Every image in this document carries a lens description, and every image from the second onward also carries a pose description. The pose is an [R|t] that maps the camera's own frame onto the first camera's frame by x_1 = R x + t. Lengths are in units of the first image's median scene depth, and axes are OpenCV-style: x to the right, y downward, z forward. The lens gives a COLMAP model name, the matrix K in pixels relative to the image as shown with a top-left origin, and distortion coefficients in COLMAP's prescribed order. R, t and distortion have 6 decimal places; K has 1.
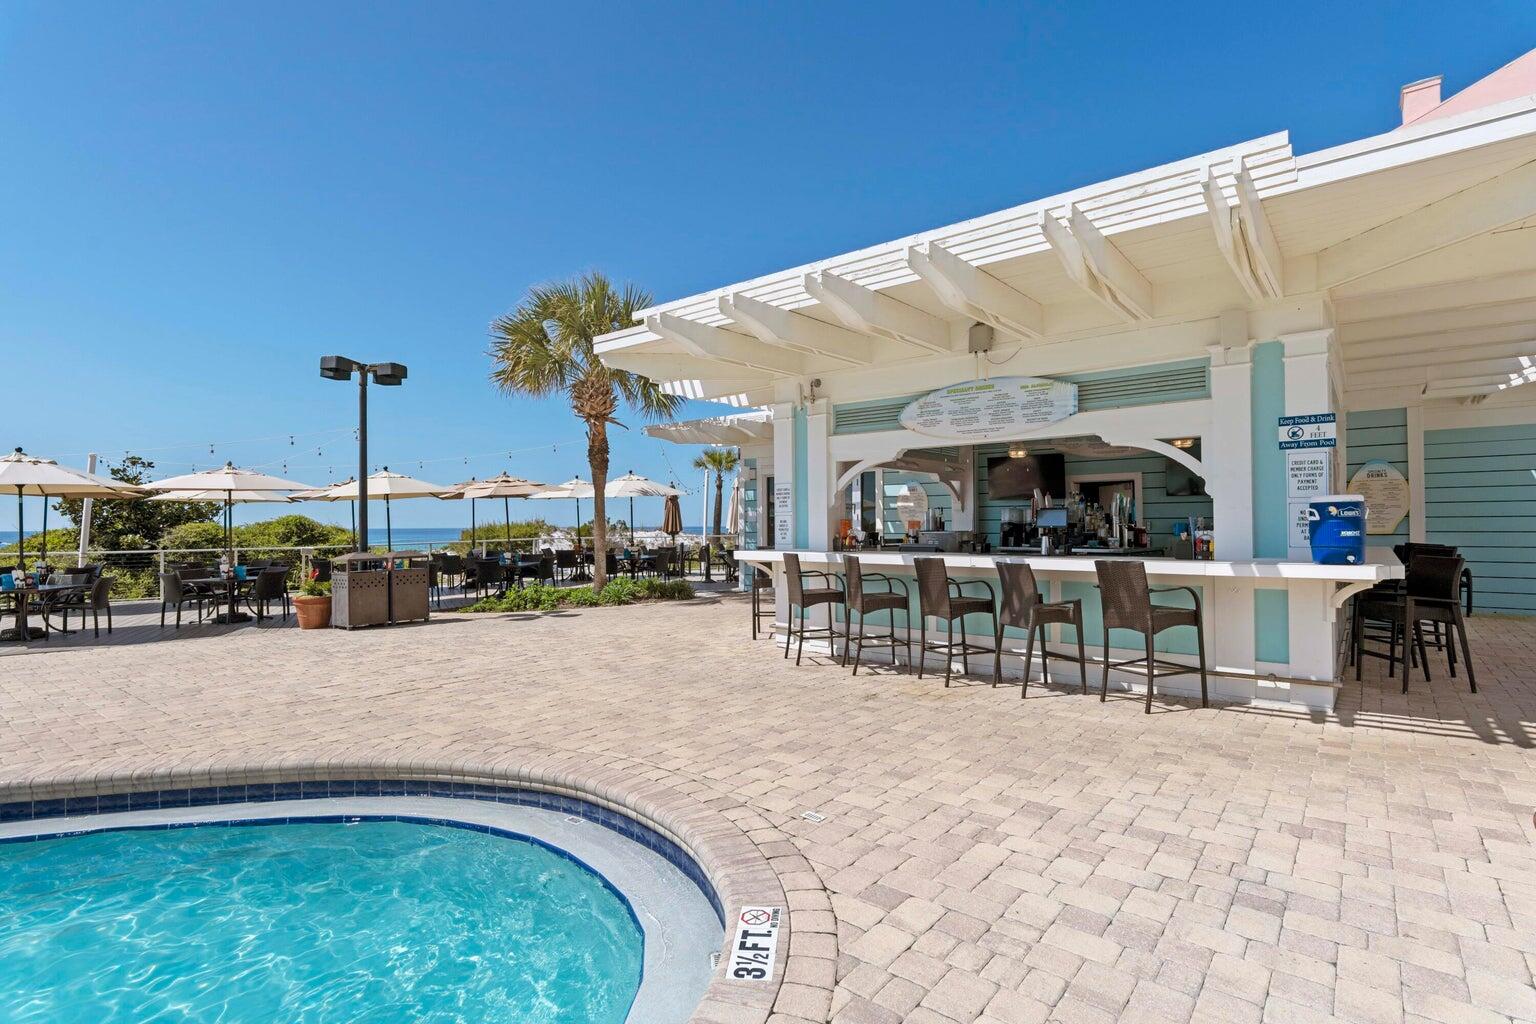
lens RADIAL K [[756.1, 0, 767.9], [0, 756.1, 511.4], [0, 0, 1]] dist [0.001047, 0.000288]
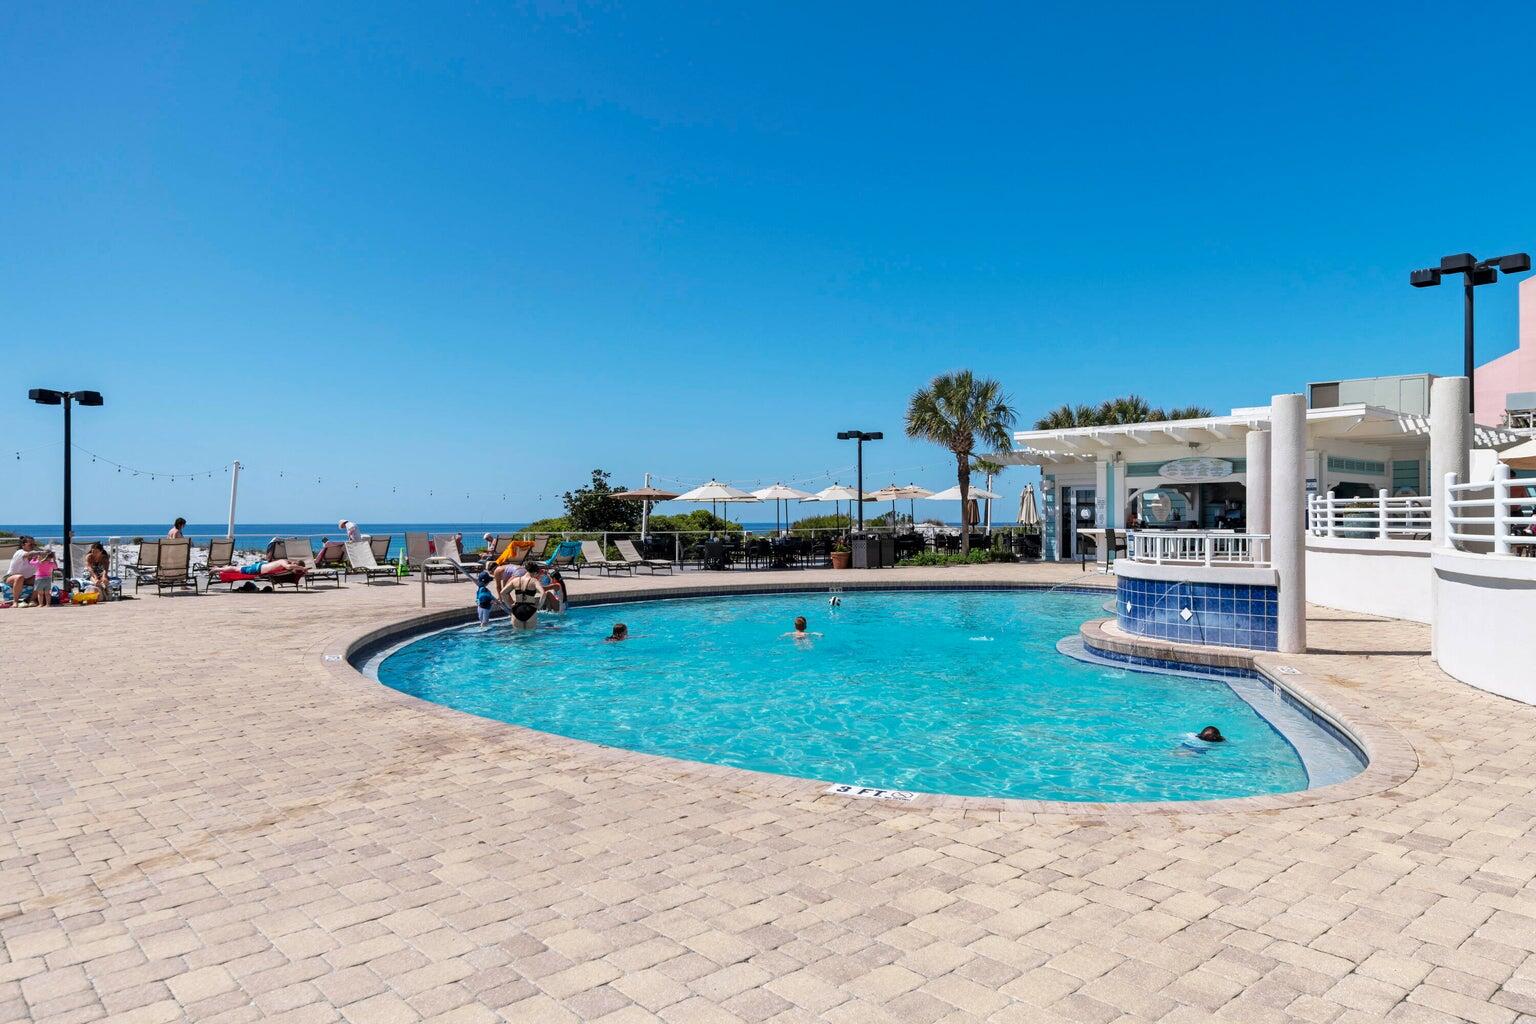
lens RADIAL K [[1045.7, 0, 767.2], [0, 1045.7, 513.5], [0, 0, 1]] dist [0.003405, 0.000076]
pose [[0.987211, 0.003389, -0.159384, -0.319493], [-0.001476, 0.999925, 0.012117, -0.019178], [0.159413, -0.011726, 0.987142, -1.511115]]
